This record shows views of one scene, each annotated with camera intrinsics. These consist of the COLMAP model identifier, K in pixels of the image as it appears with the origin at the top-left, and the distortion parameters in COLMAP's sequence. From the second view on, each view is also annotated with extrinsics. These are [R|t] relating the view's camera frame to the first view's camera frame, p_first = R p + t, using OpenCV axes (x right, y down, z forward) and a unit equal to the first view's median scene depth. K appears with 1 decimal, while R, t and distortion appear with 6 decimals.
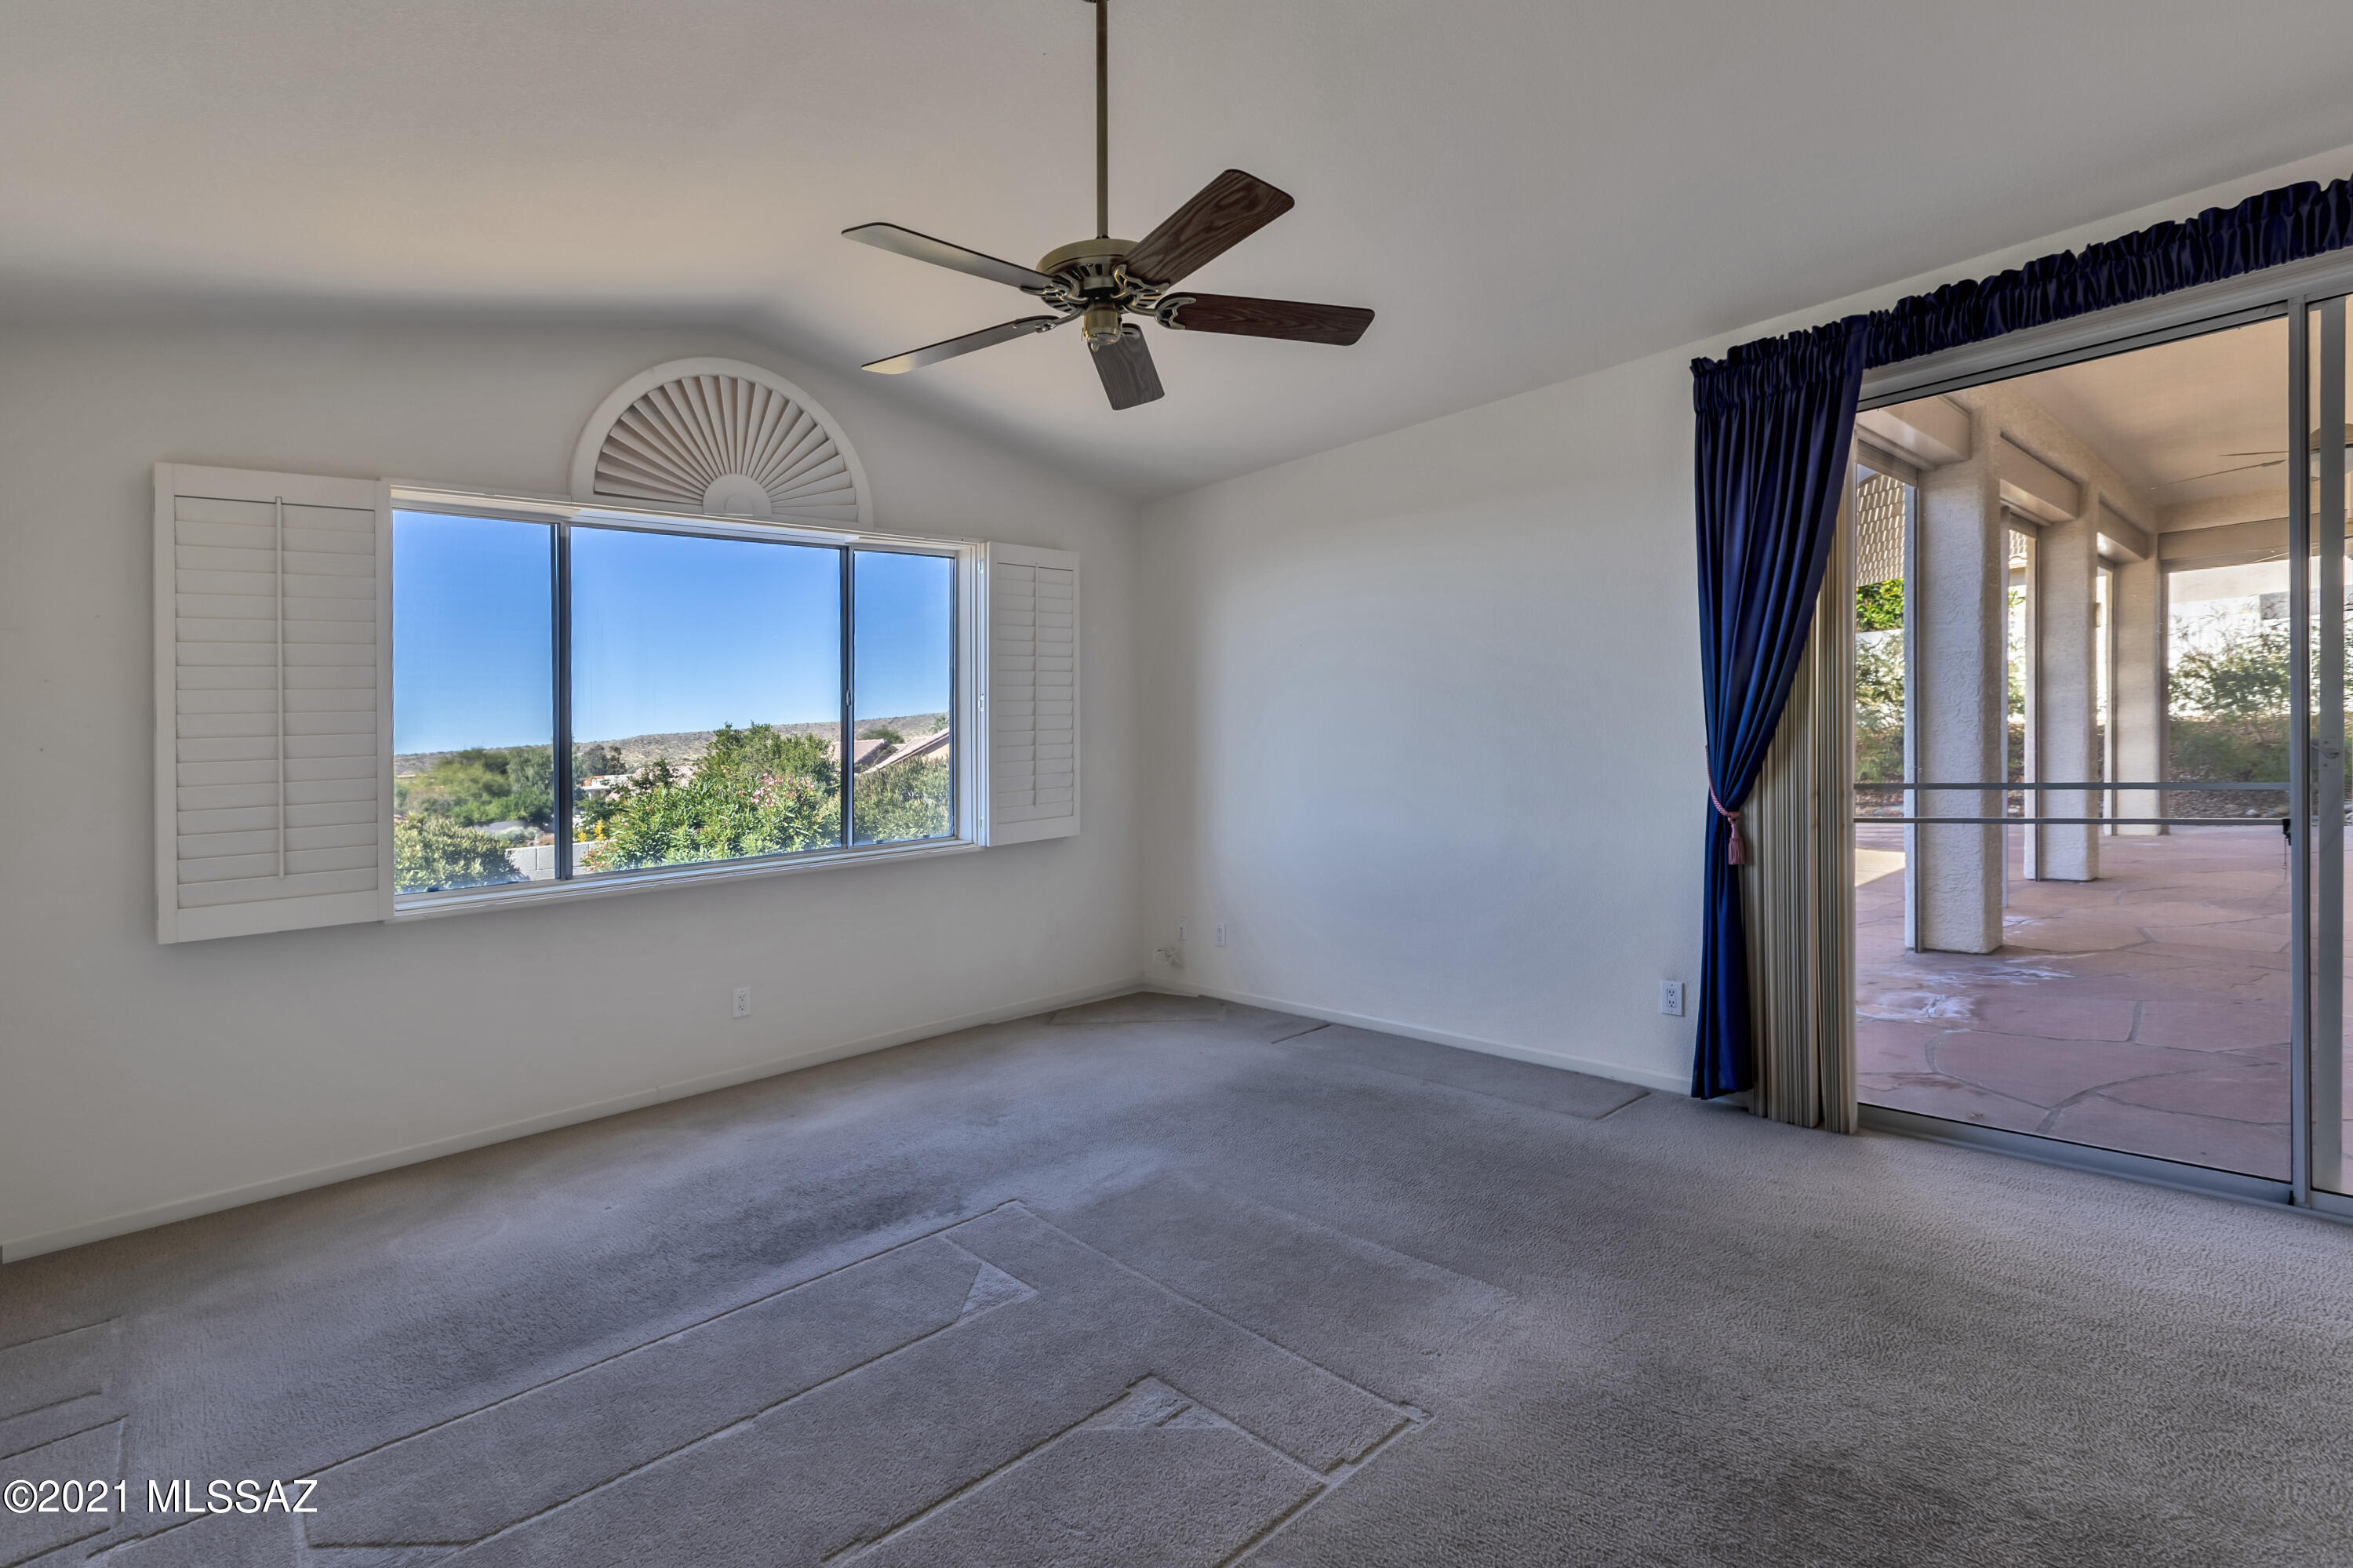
lens RADIAL K [[1080.9, 0, 1176.5], [0, 1080.9, 784.0], [0, 0, 1]] dist [0.002045, 0.000188]
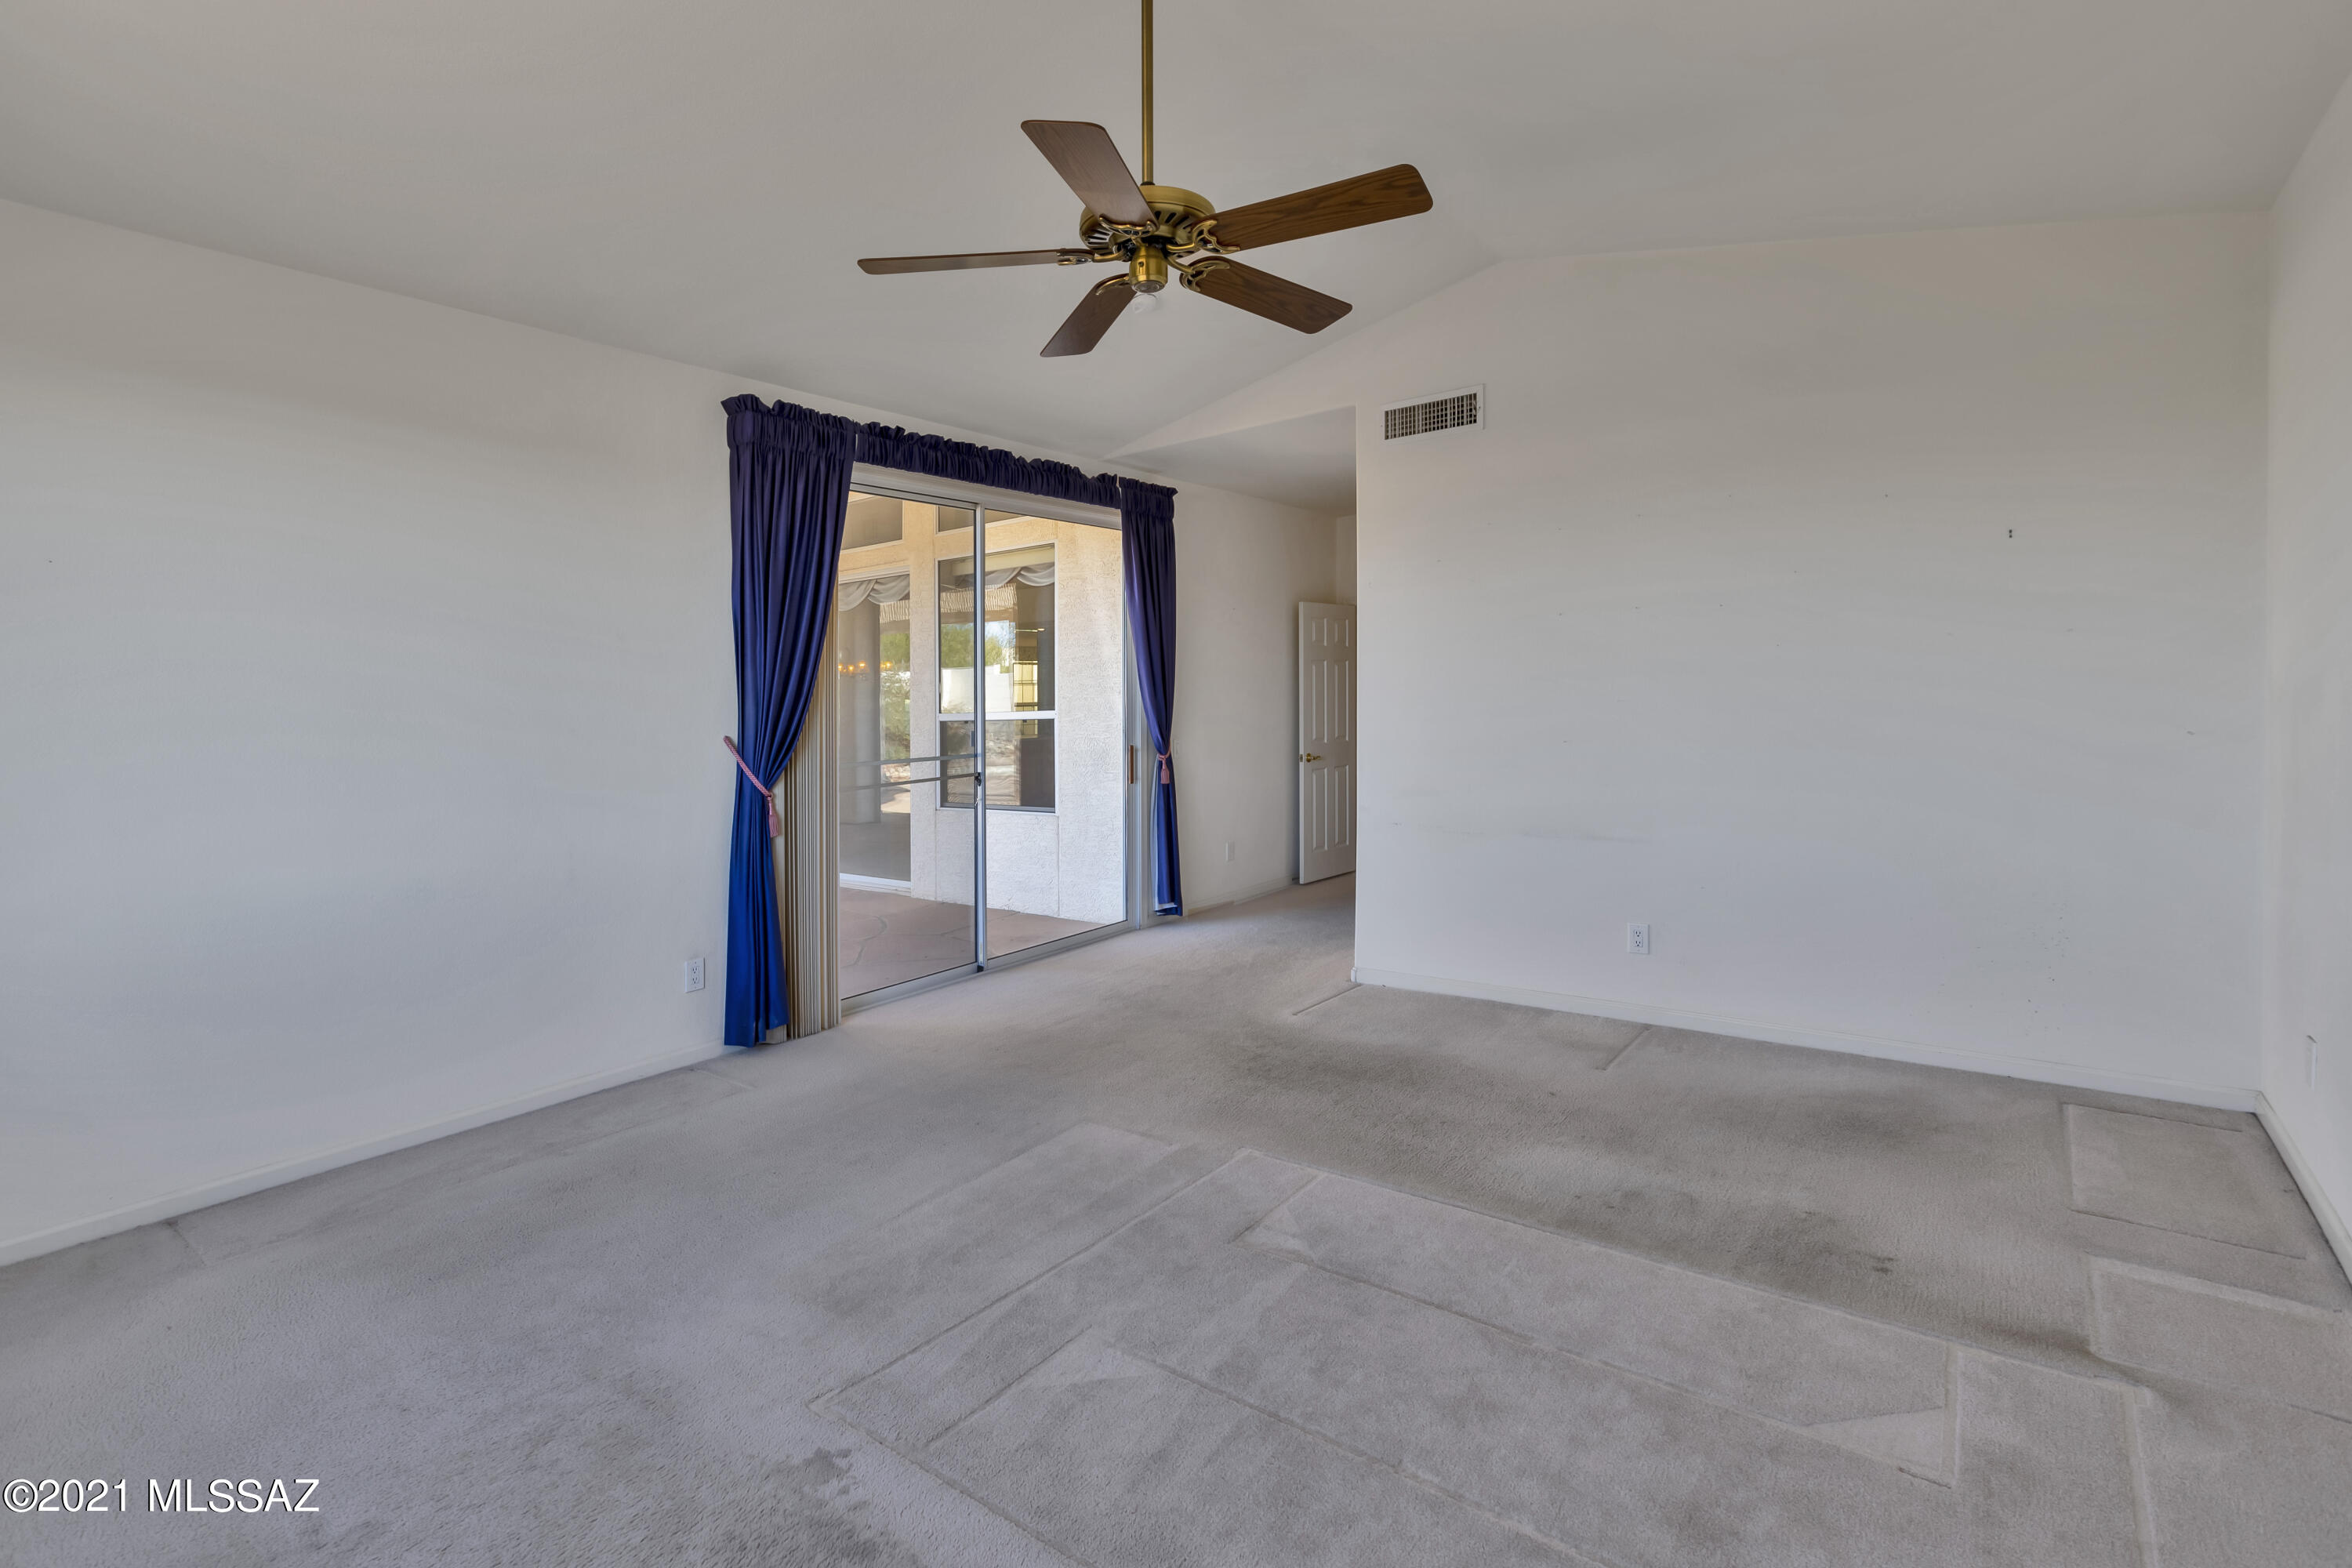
lens RADIAL K [[1093.1, 0, 1162.8], [0, 1093.1, 795.5], [0, 0, 1]] dist [0.000507, -0.000007]
pose [[-0.175497, -0.034550, 0.983873, -0.723236], [0.072862, 0.996187, 0.047979, 0.005084], [-0.981780, 0.080107, -0.172311, 0.777784]]
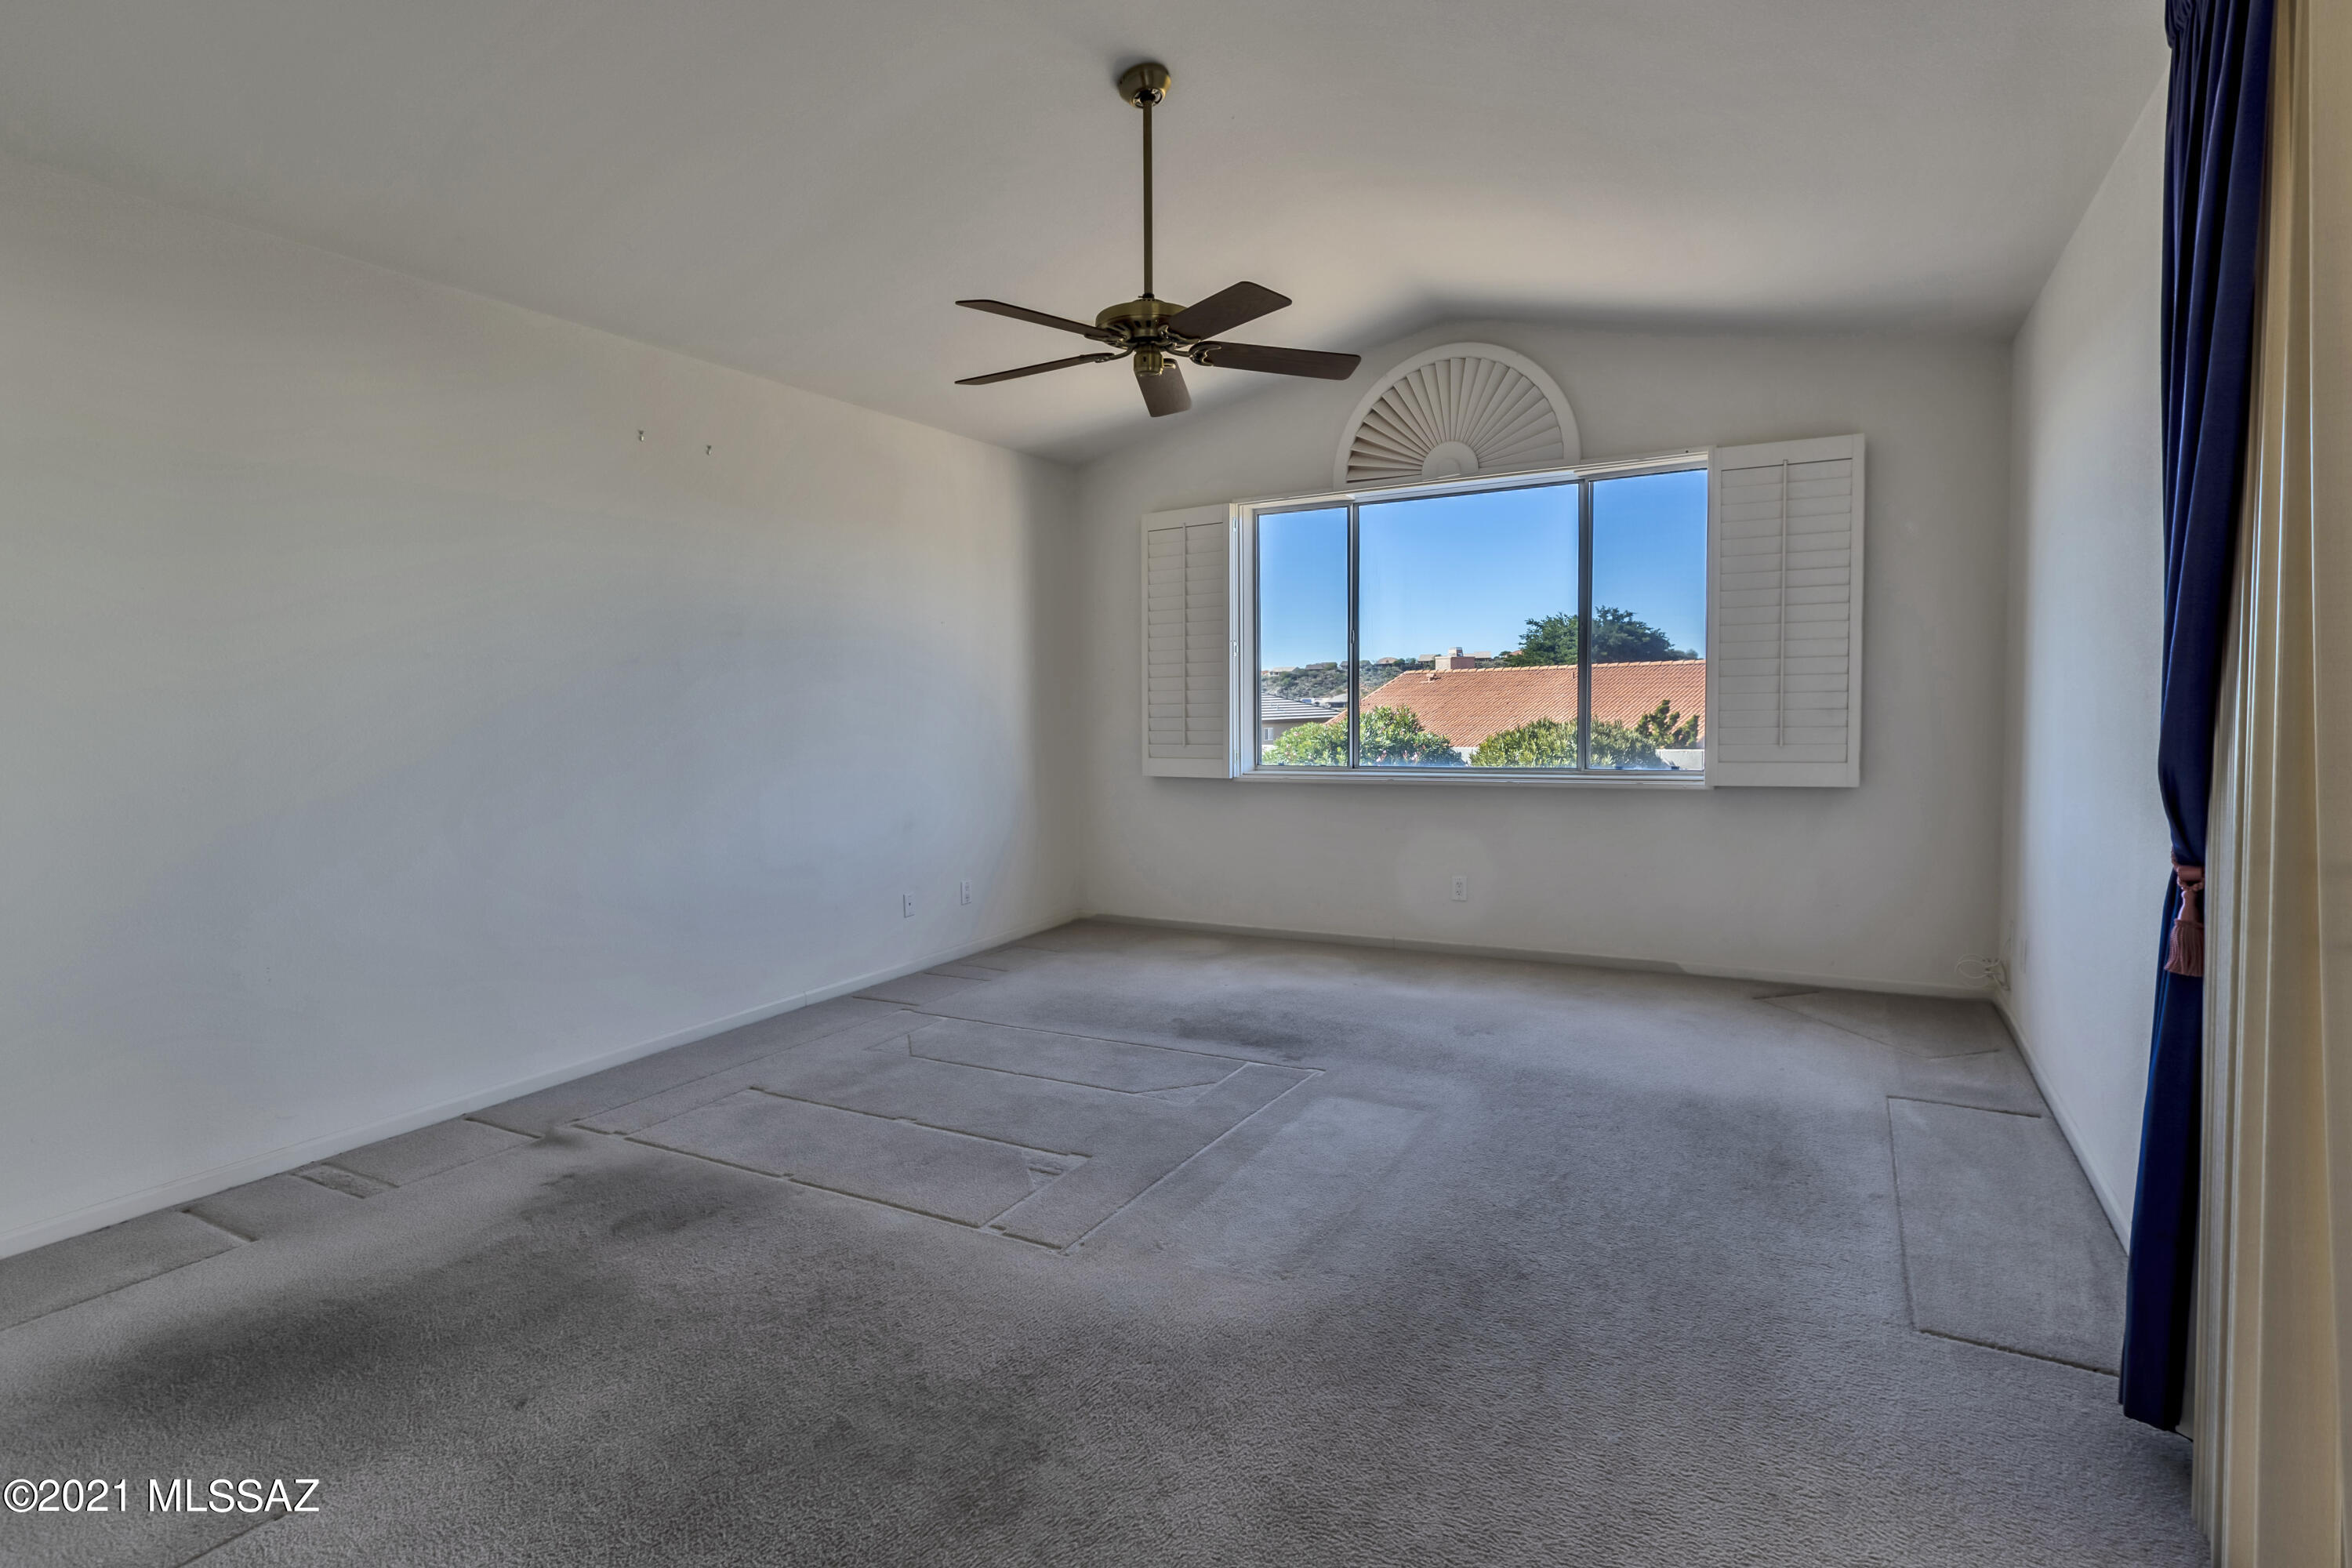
lens RADIAL K [[1143.7, 0, 1224.4], [0, 1143.7, 727.4], [0, 0, 1]] dist [0.001458, 0.000307]
pose [[0.342096, 0.070902, -0.936986, 0.848553], [-0.032233, 0.997448, 0.063709, -0.057248], [0.939112, 0.008407, 0.343509, 0.414179]]
